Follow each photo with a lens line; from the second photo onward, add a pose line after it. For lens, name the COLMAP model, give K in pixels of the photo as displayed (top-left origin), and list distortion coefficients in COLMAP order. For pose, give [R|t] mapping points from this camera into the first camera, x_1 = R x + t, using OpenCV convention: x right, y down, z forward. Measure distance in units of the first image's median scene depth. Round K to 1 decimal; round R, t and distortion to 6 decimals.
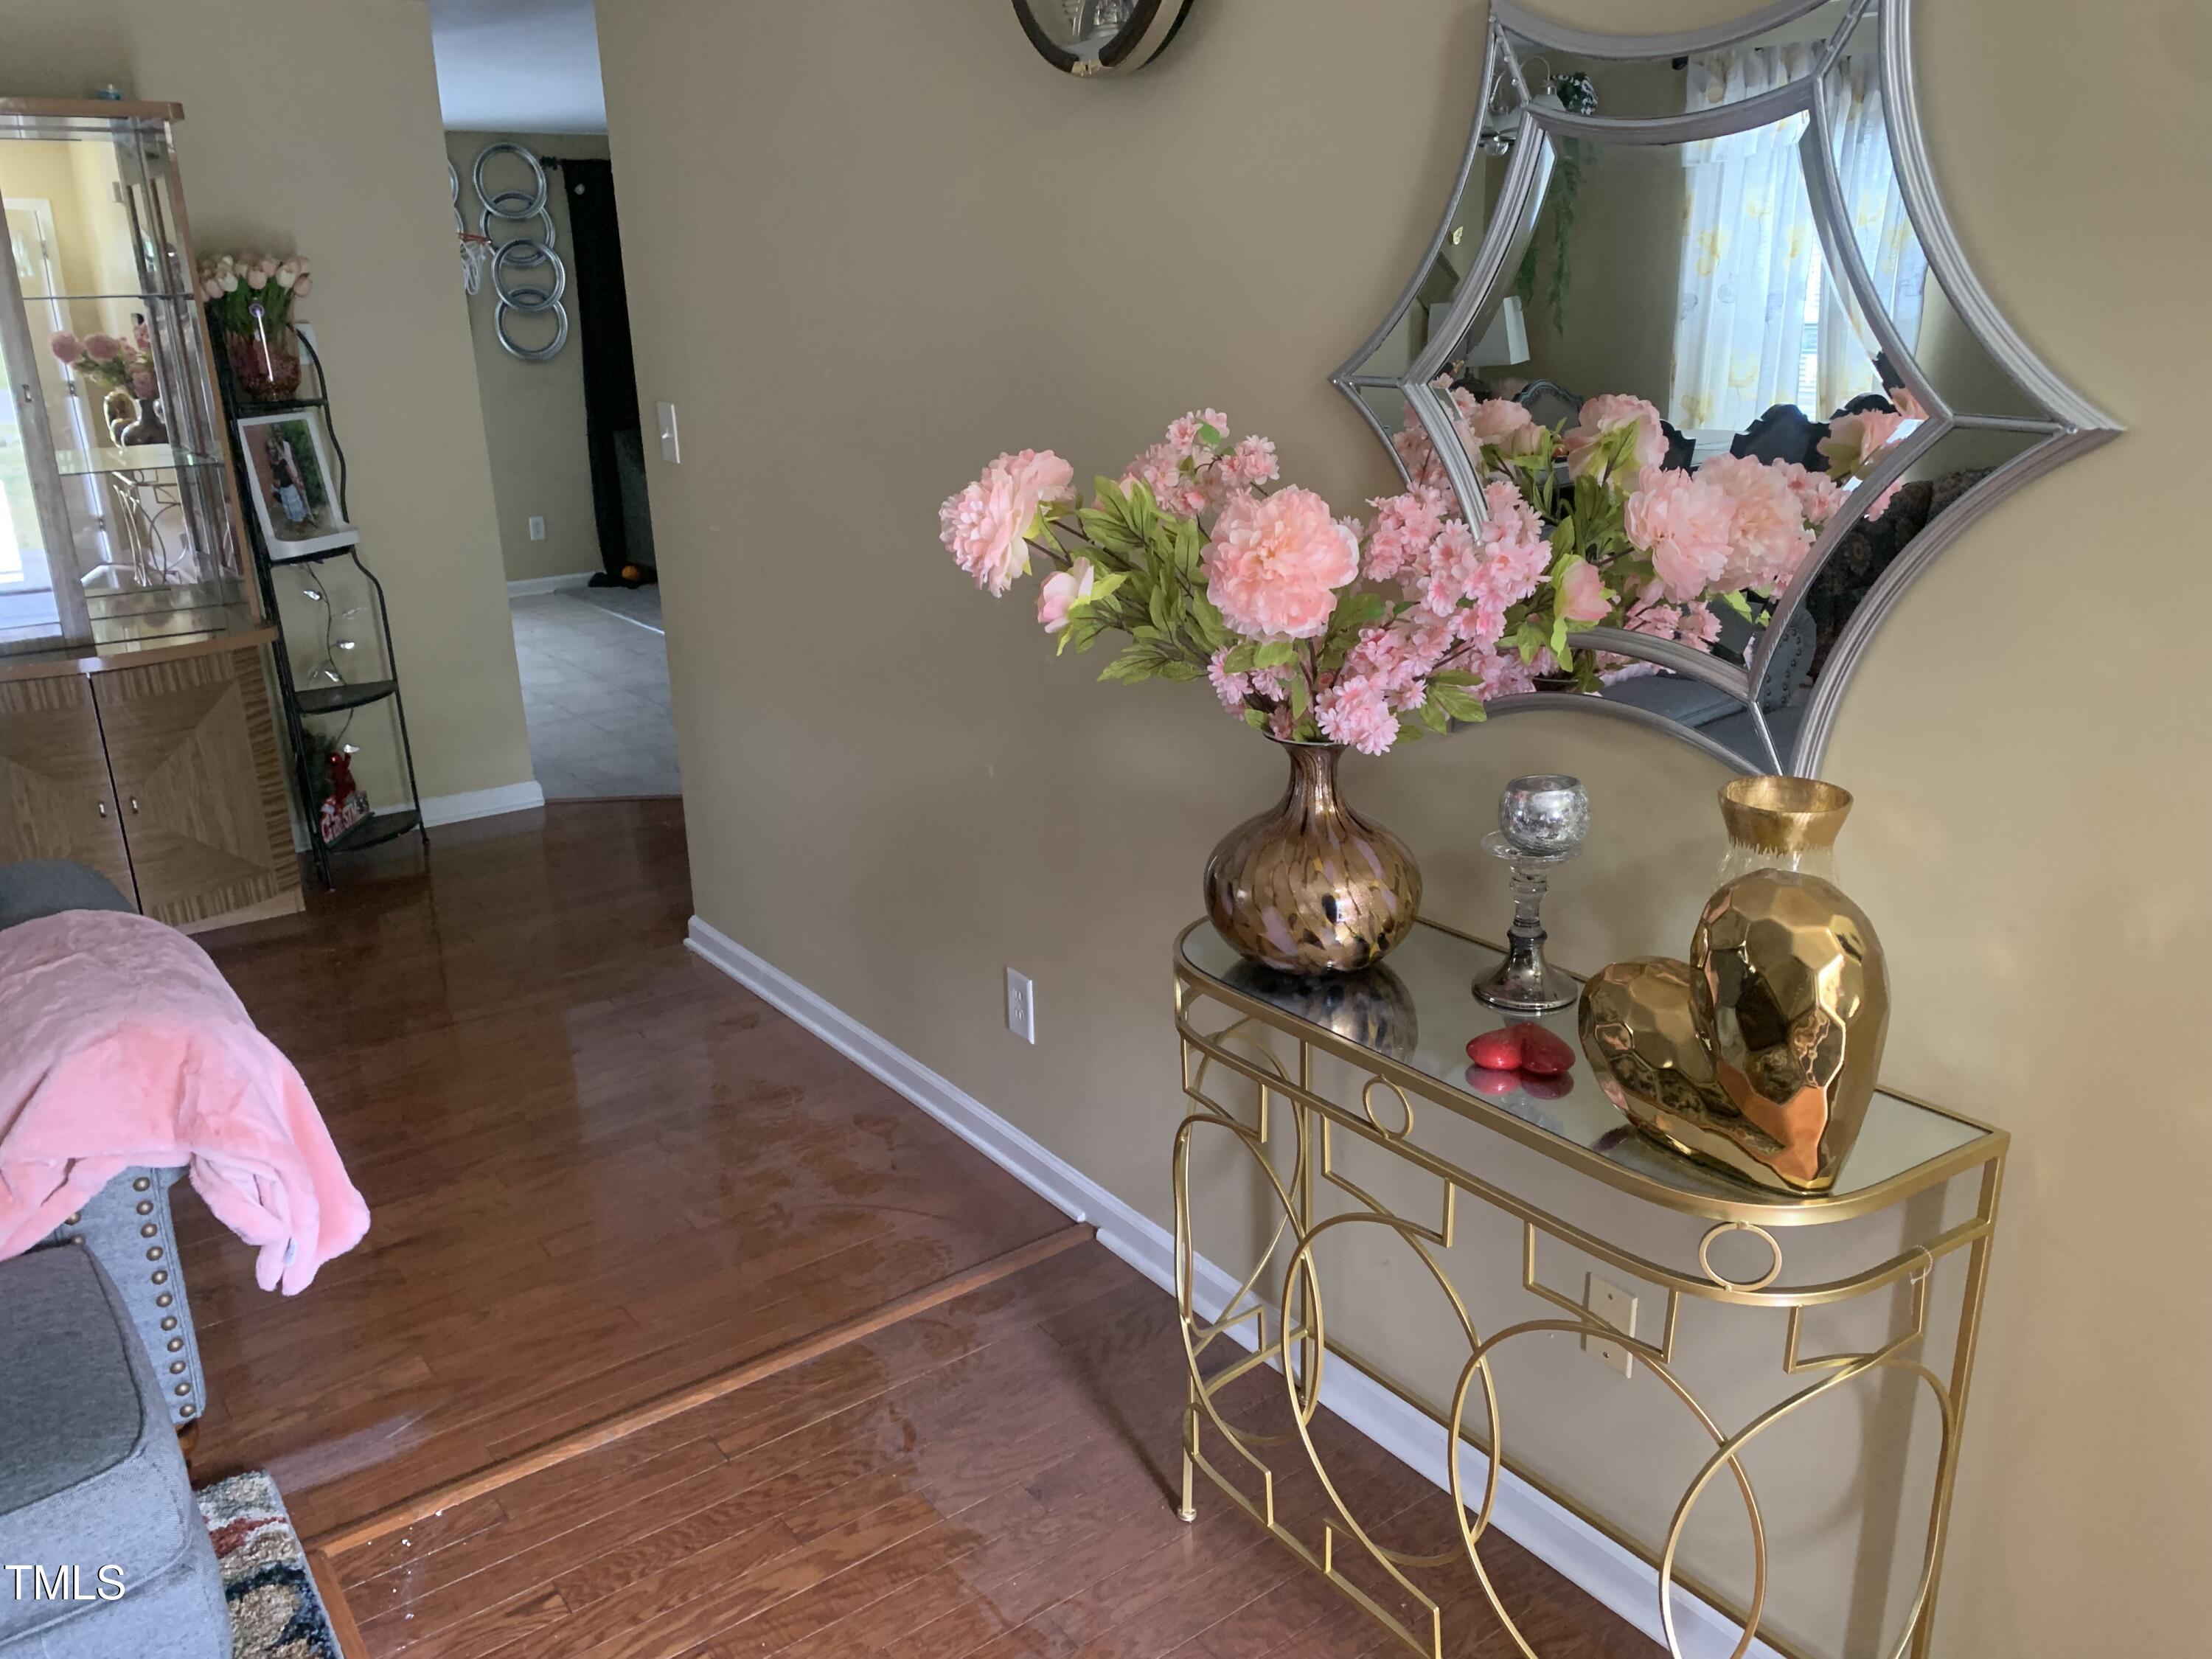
lens RADIAL K [[1710.5, 0, 1117.4], [0, 1710.5, 823.2], [0, 0, 1]] dist [0.033236, -0.031456]
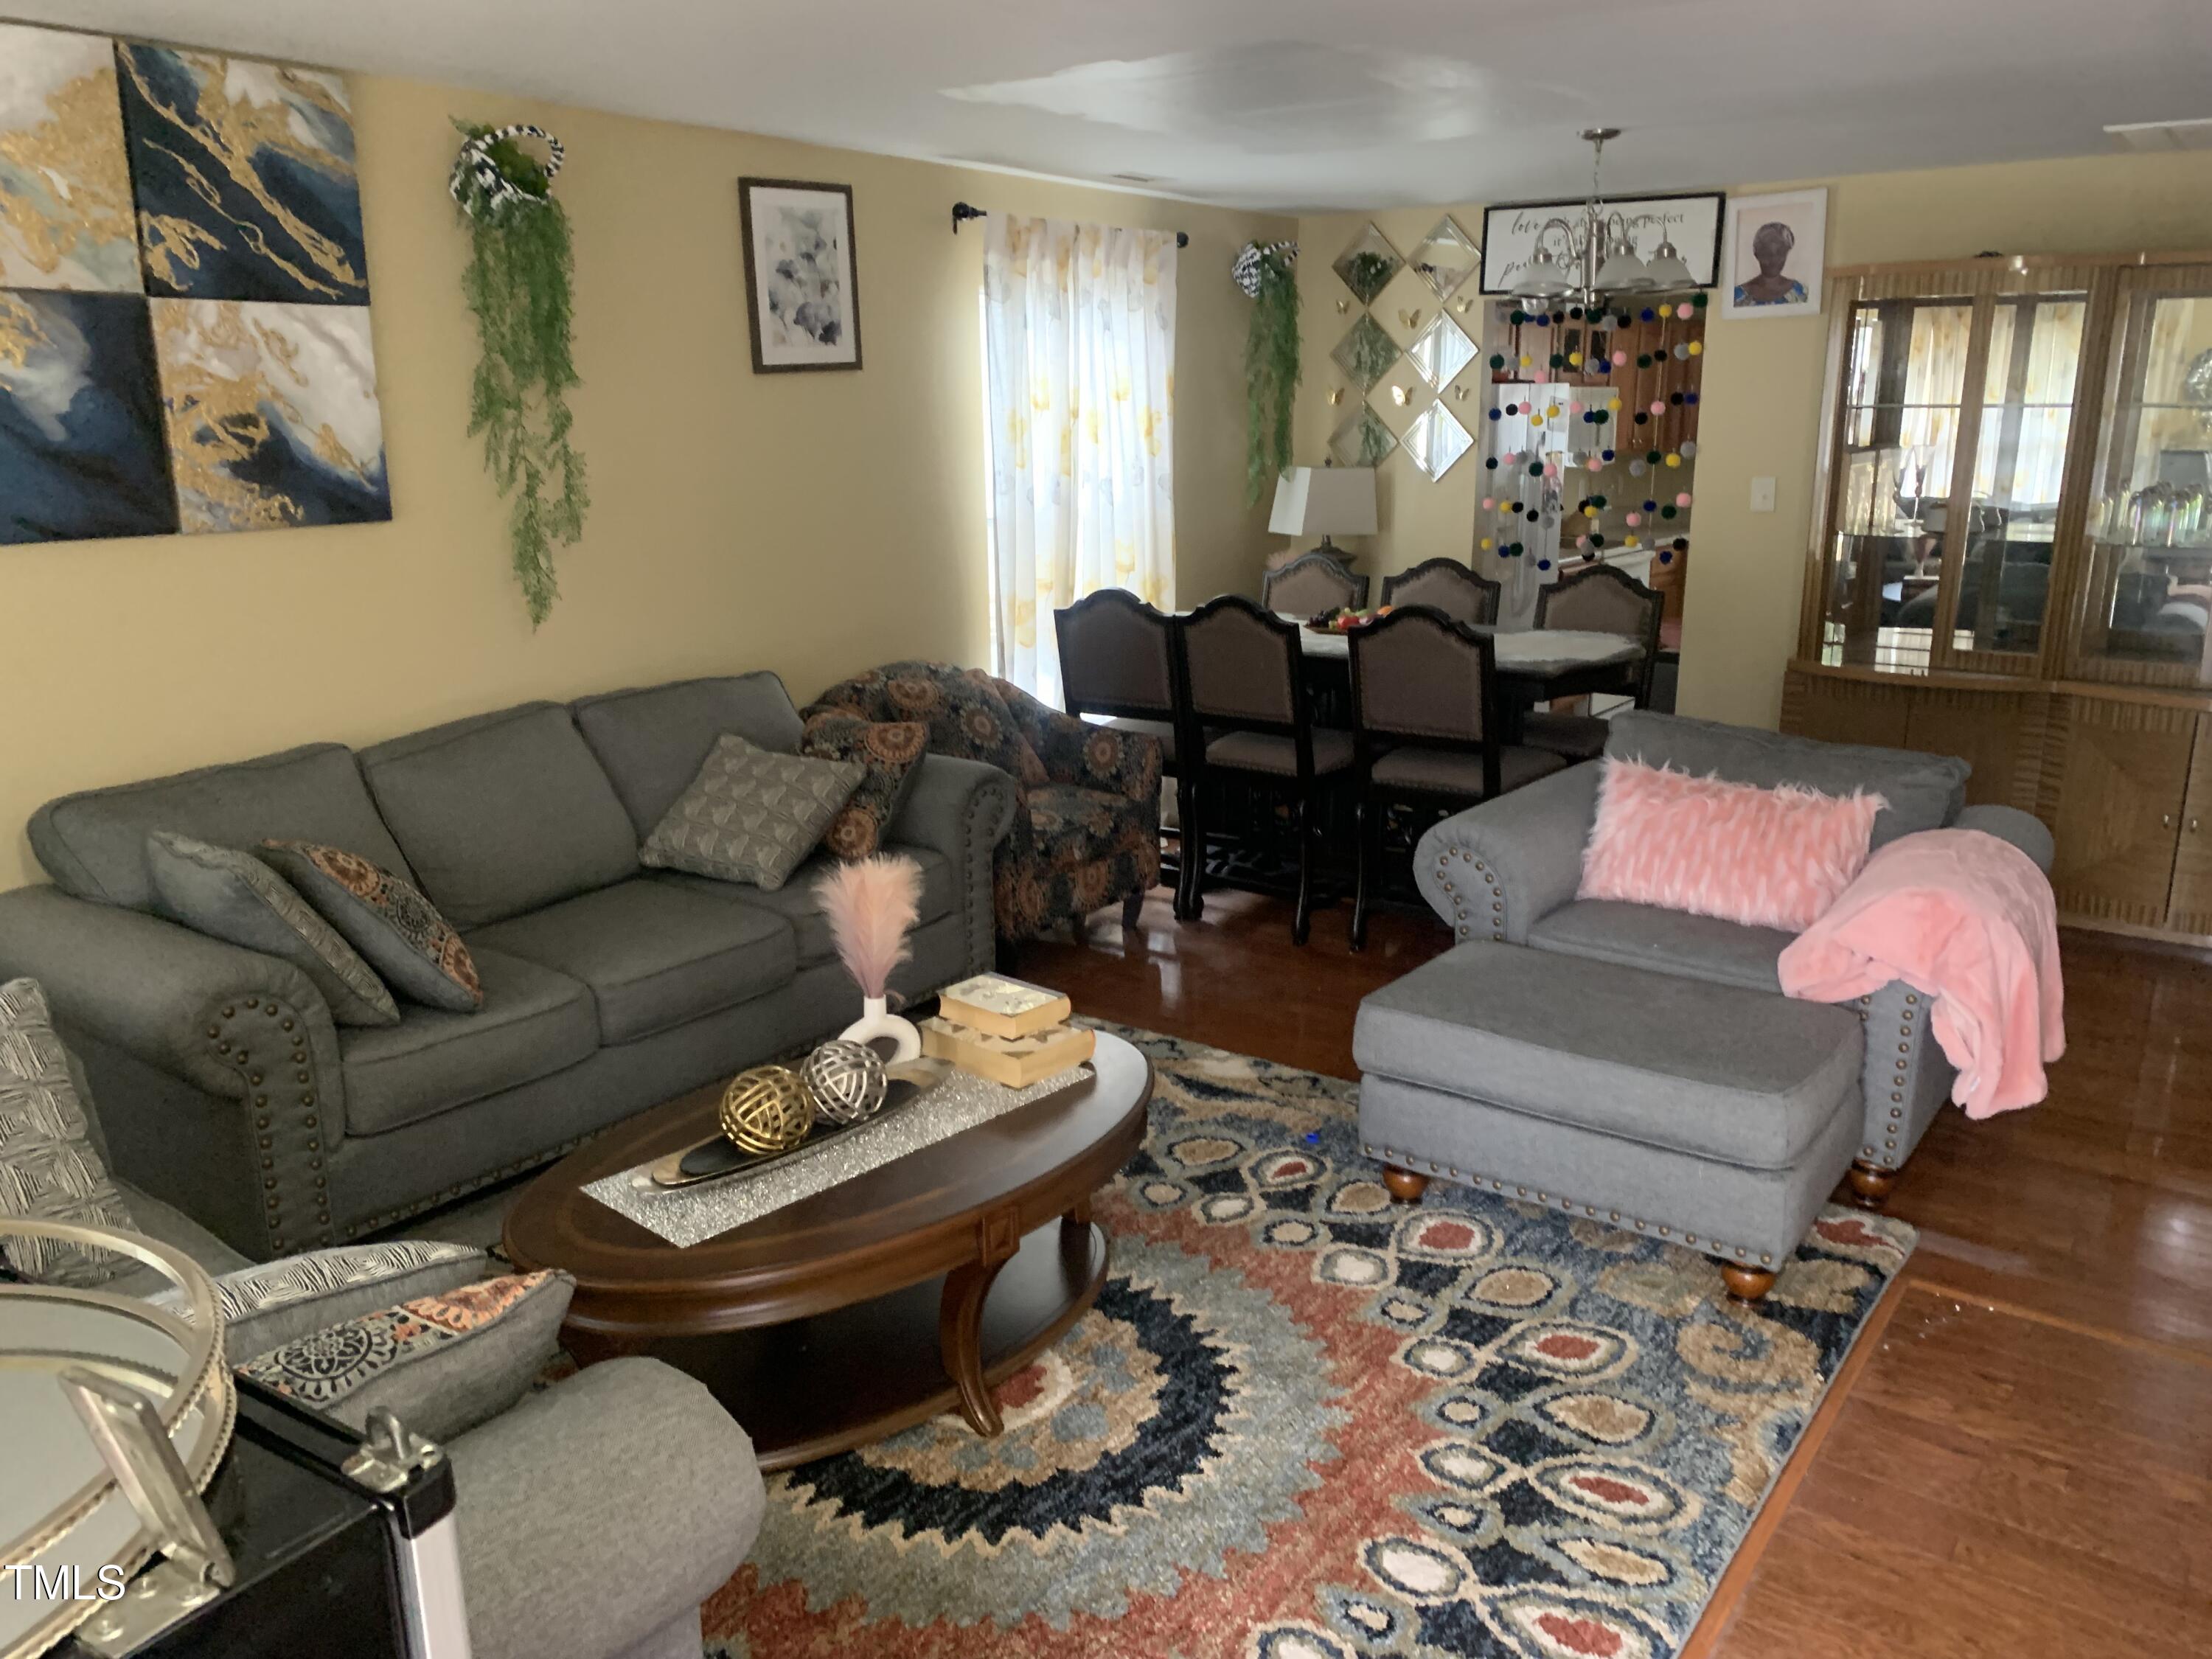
lens RADIAL K [[1710.5, 0, 1109.0], [0, 1710.5, 840.0], [0, 0, 1]] dist [0.033236, -0.031456]
pose [[0.298757, 0.263453, -0.917244, 0.517340], [-0.296079, 0.939301, 0.173352, 0.024999], [0.907238, 0.219787, 0.358625, -0.182848]]
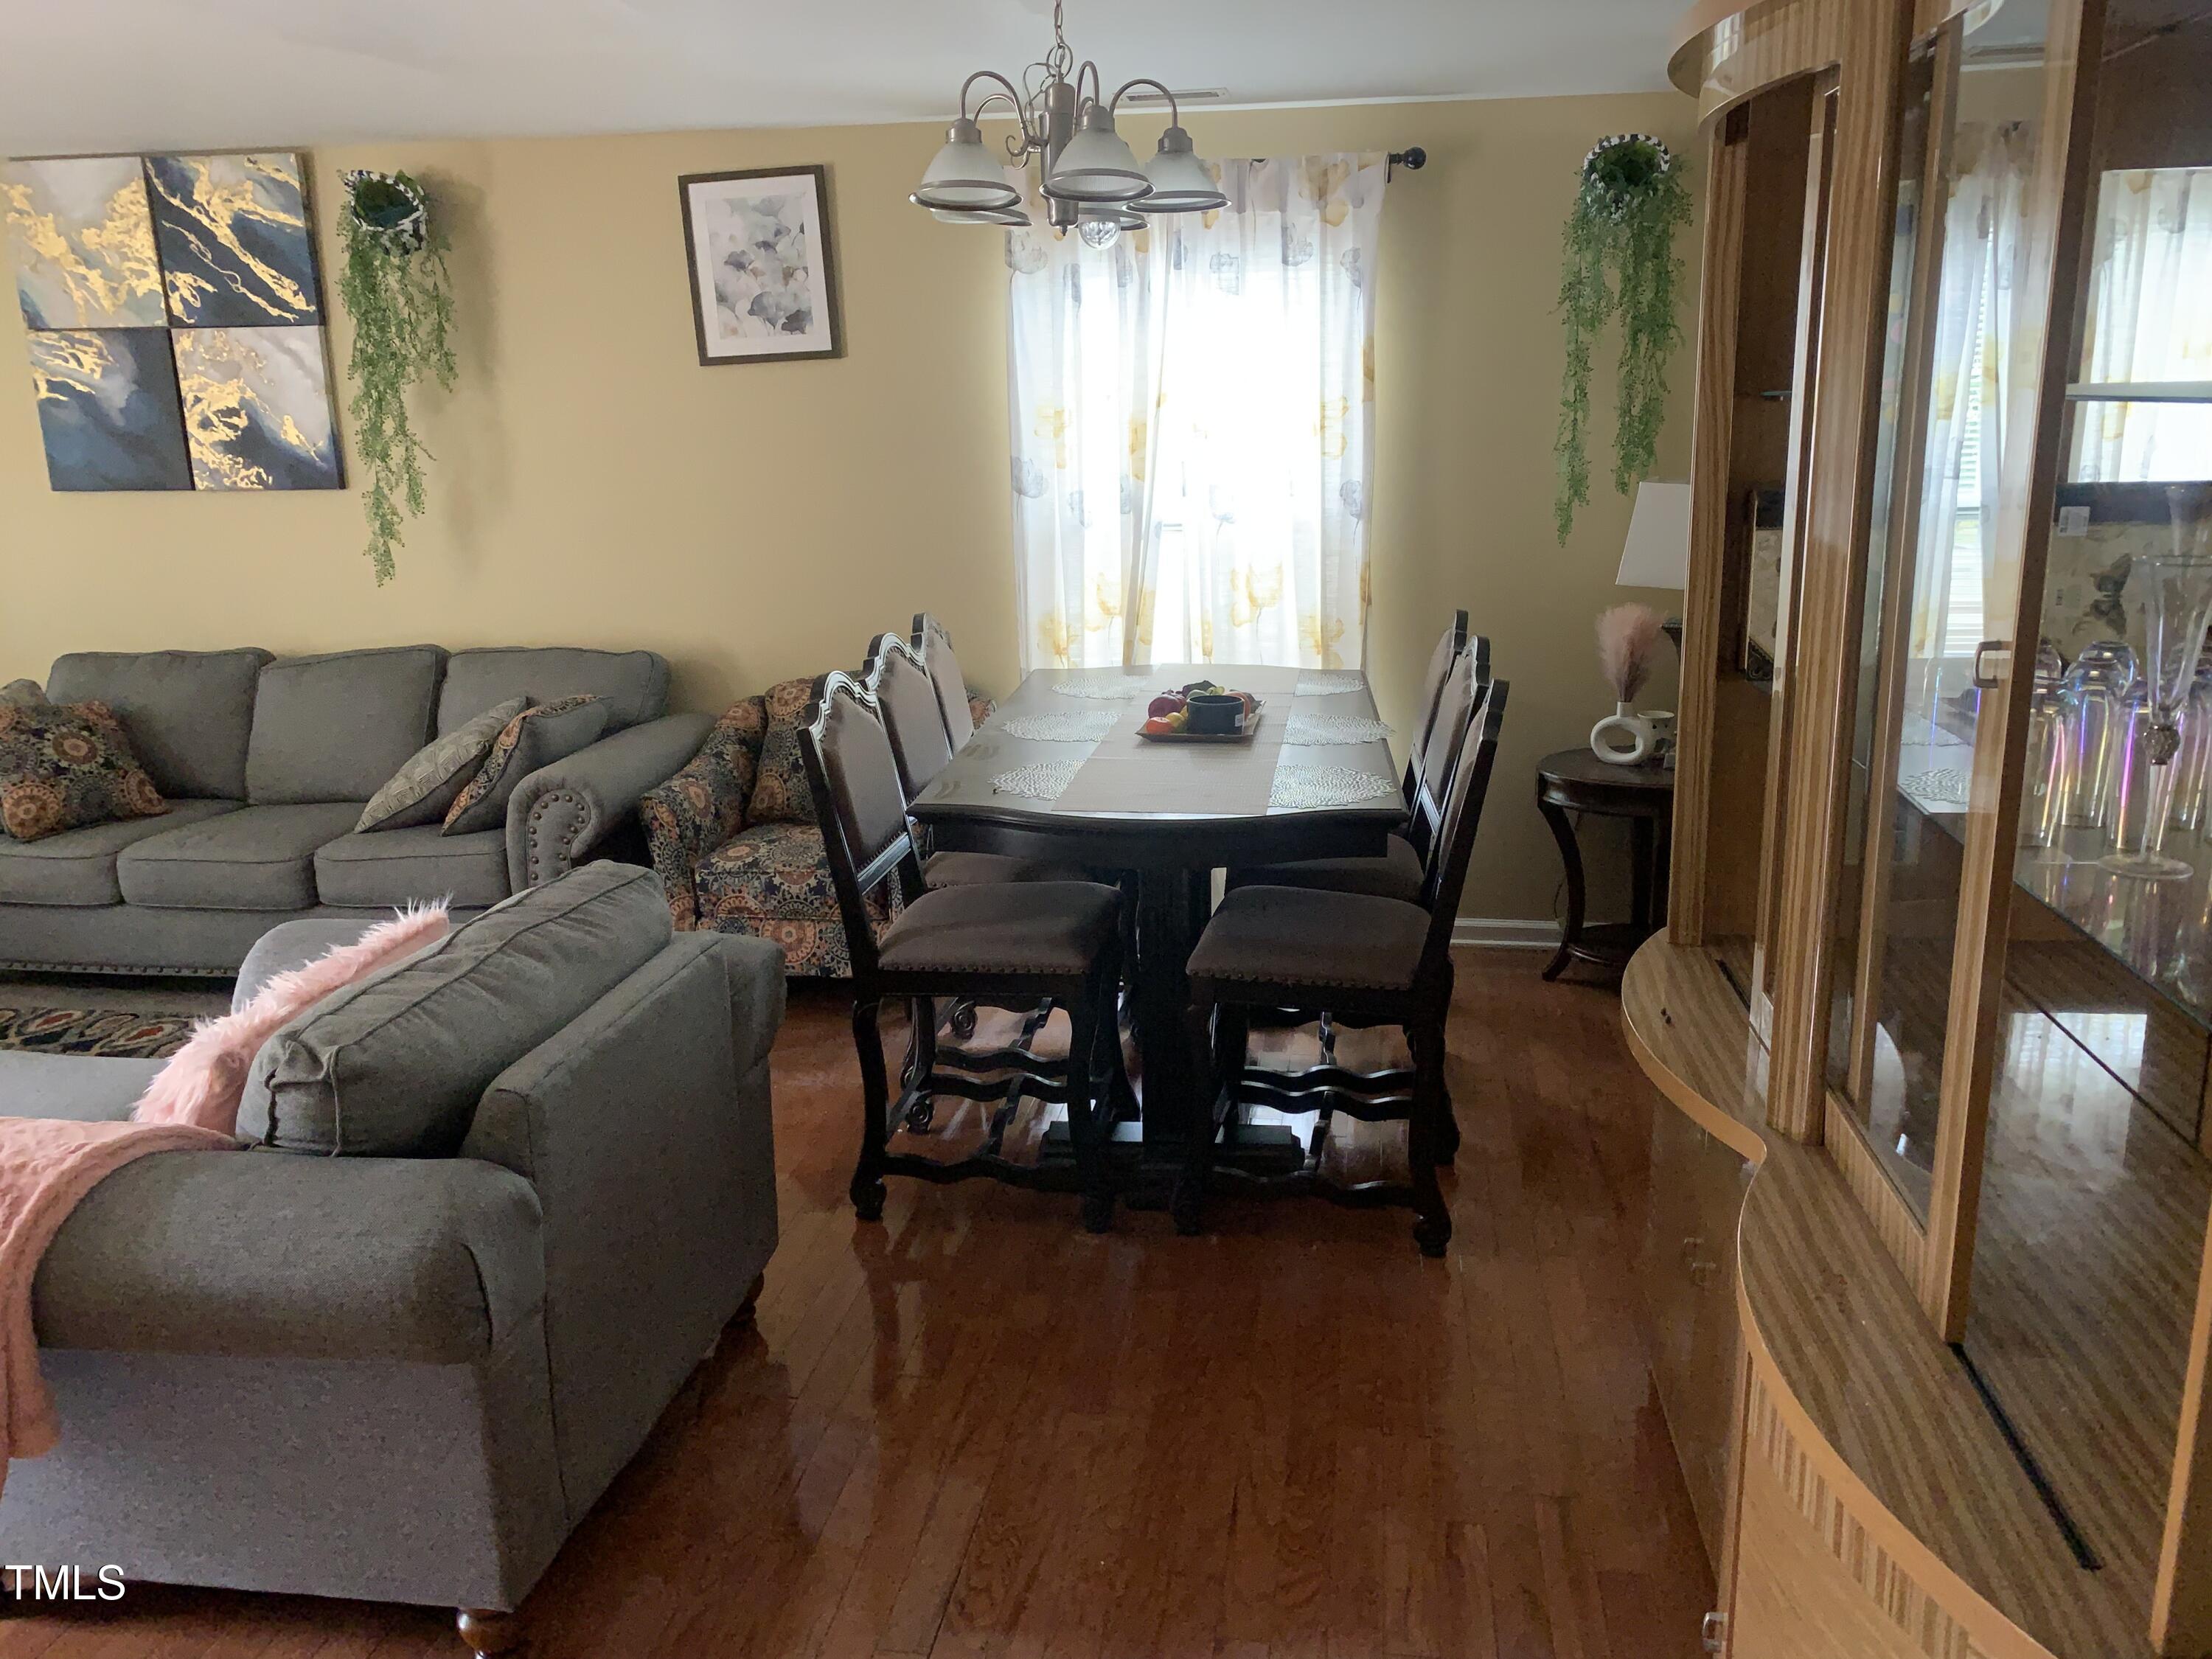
lens RADIAL K [[1710.5, 0, 1116.2], [0, 1710.5, 821.0], [0, 0, 1]] dist [0.033236, -0.031456]
pose [[-0.709911, 0.209659, -0.672361, -0.442126], [-0.181076, 0.868237, 0.461927, -0.581805], [0.680615, 0.449676, -0.578407, 1.808208]]
